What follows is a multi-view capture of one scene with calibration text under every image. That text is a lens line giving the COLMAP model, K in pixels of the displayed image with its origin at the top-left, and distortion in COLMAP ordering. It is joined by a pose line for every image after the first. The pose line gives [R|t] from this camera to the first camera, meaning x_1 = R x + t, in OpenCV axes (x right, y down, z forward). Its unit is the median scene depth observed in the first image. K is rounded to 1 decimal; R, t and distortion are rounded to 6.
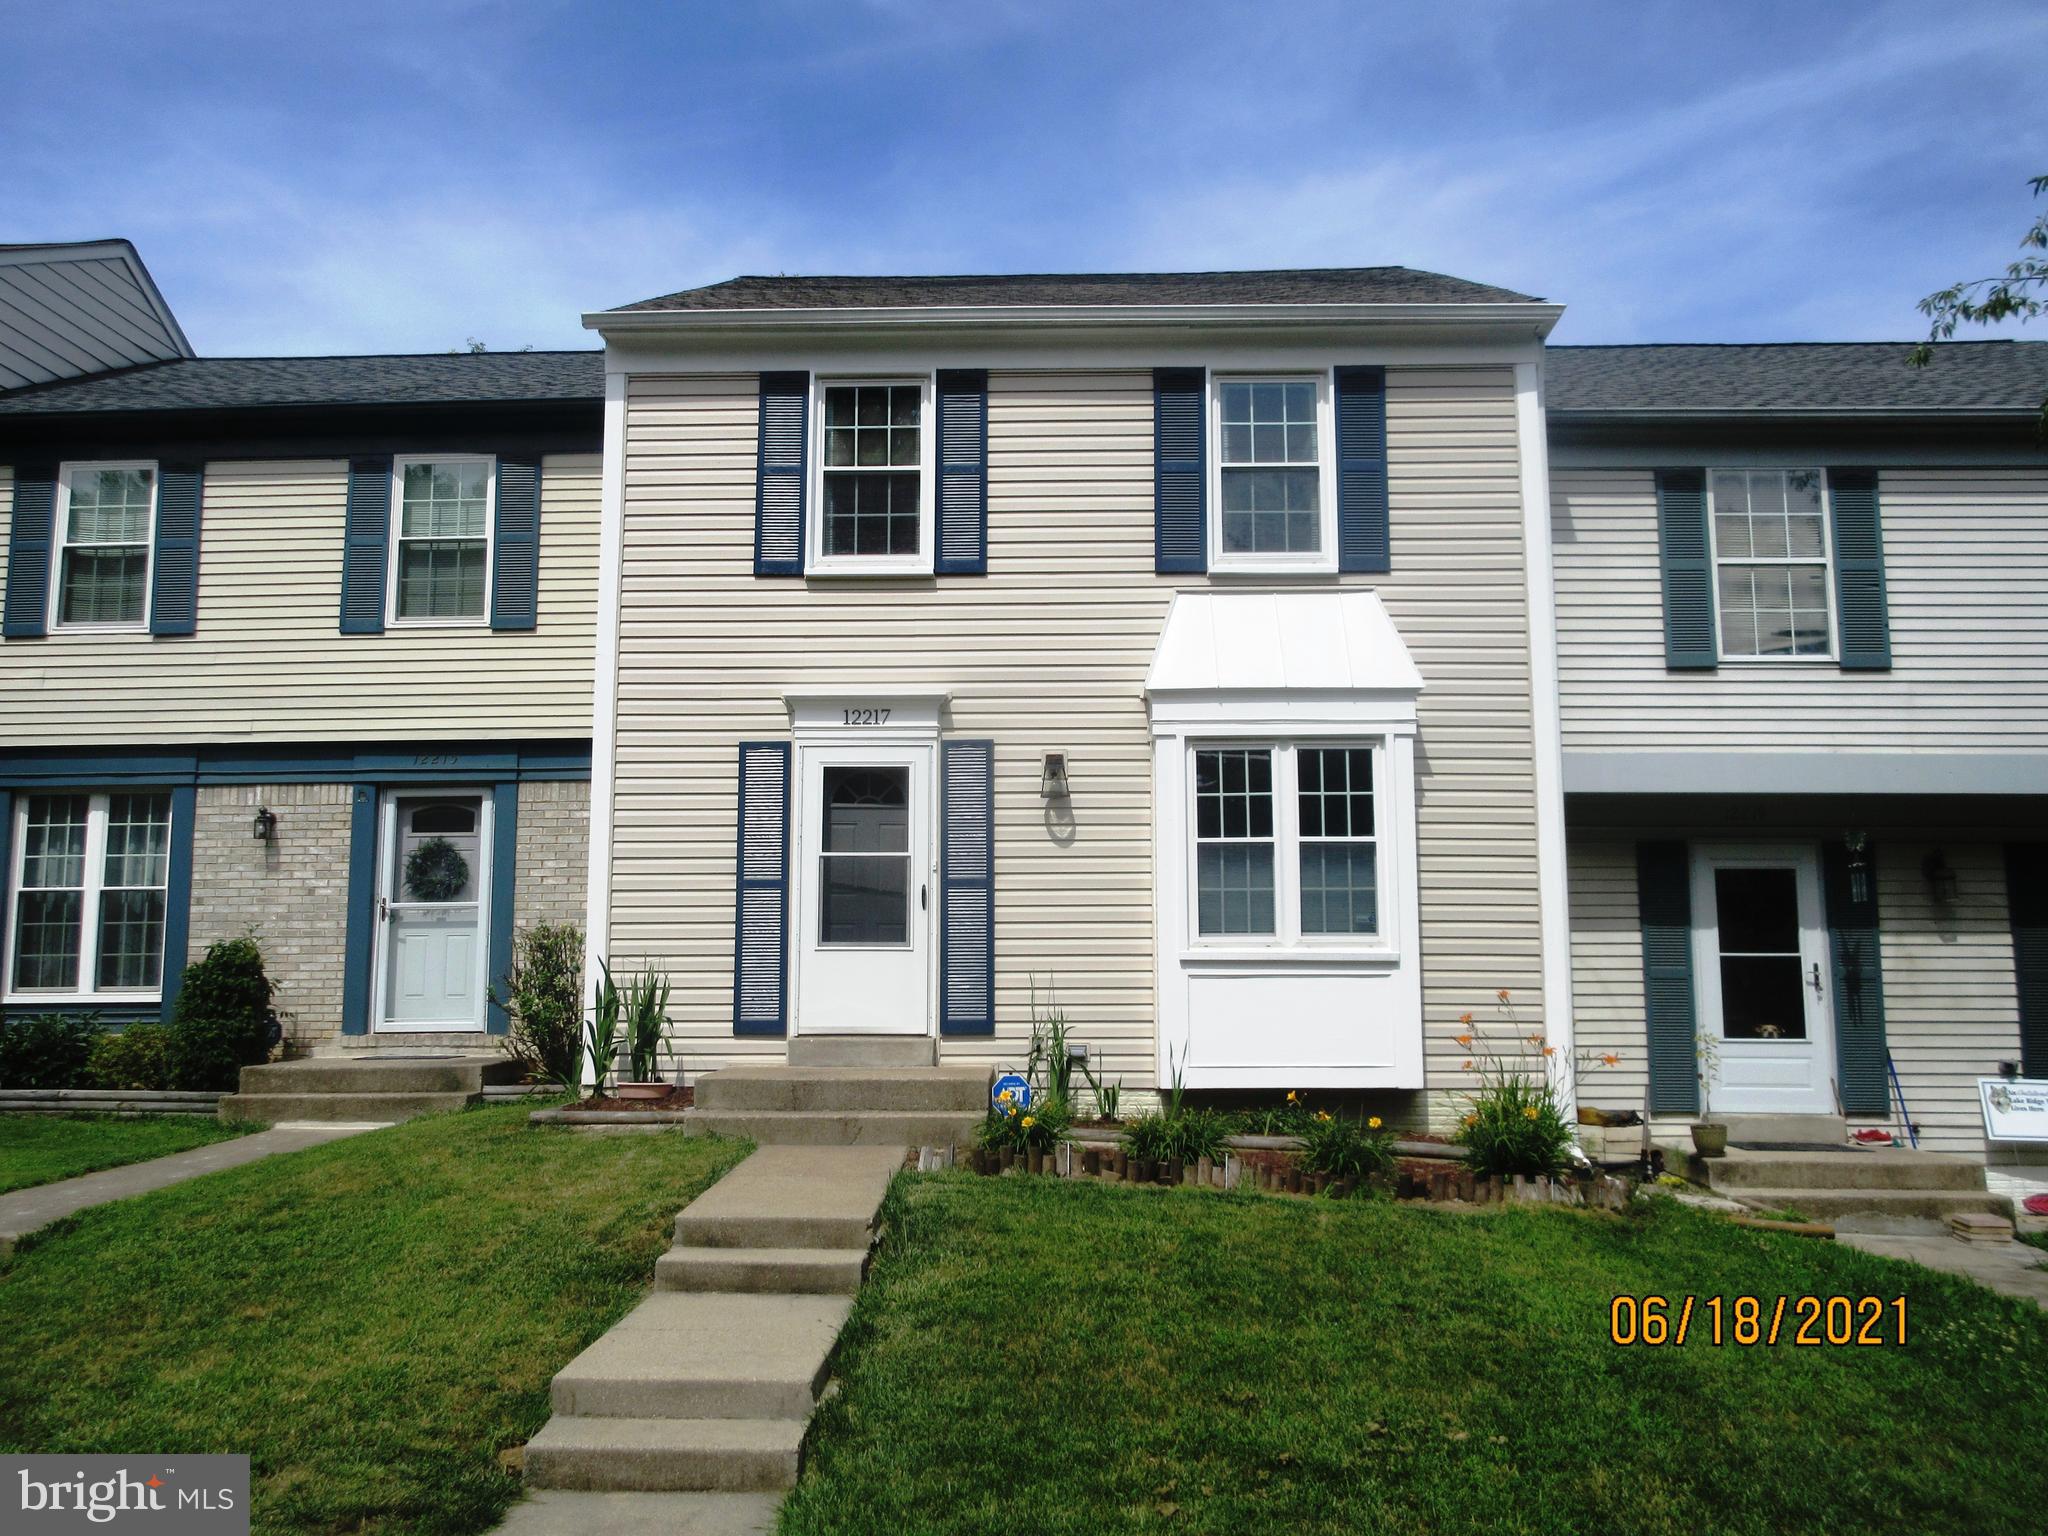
lens RADIAL K [[1675.4, 0, 1020.3], [0, 1675.4, 762.7], [0, 0, 1]] dist [-0.105177, -0.001414]
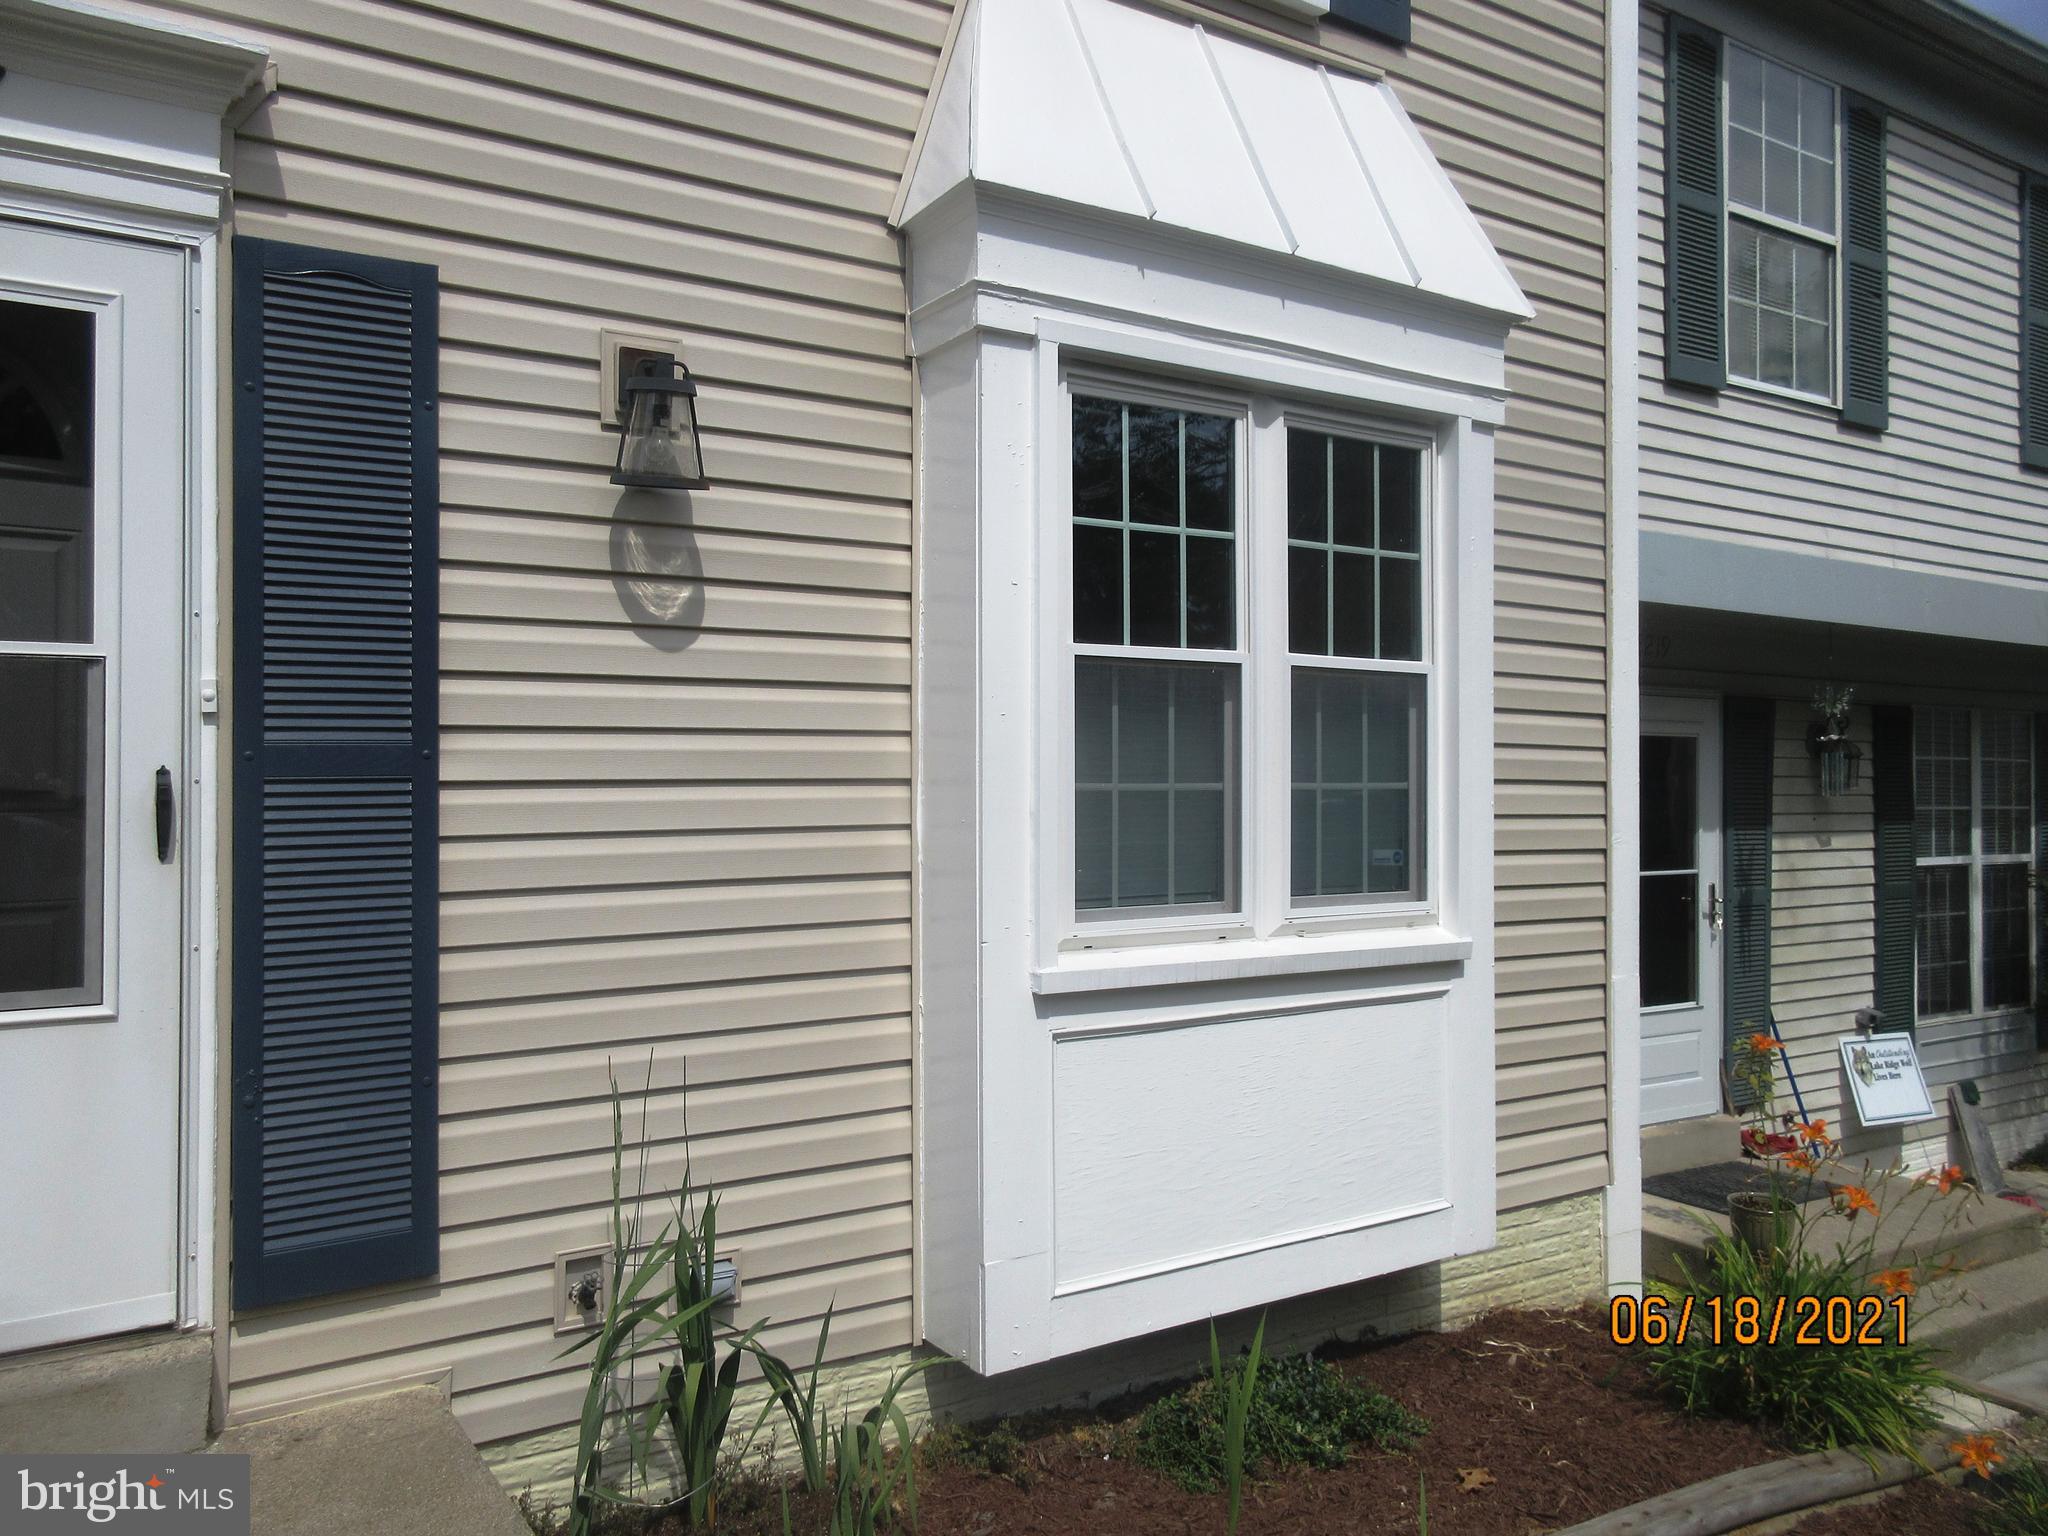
lens RADIAL K [[1491.5, 0, 1024.0], [0, 1491.5, 755.6], [0, 0, 1]] dist [0.001189, 0.000177]
pose [[0.838845, 0.008278, 0.544307, -0.071595], [-0.076368, 0.991786, 0.102610, 0.036172], [-0.538987, -0.127642, 0.832587, 0.726031]]
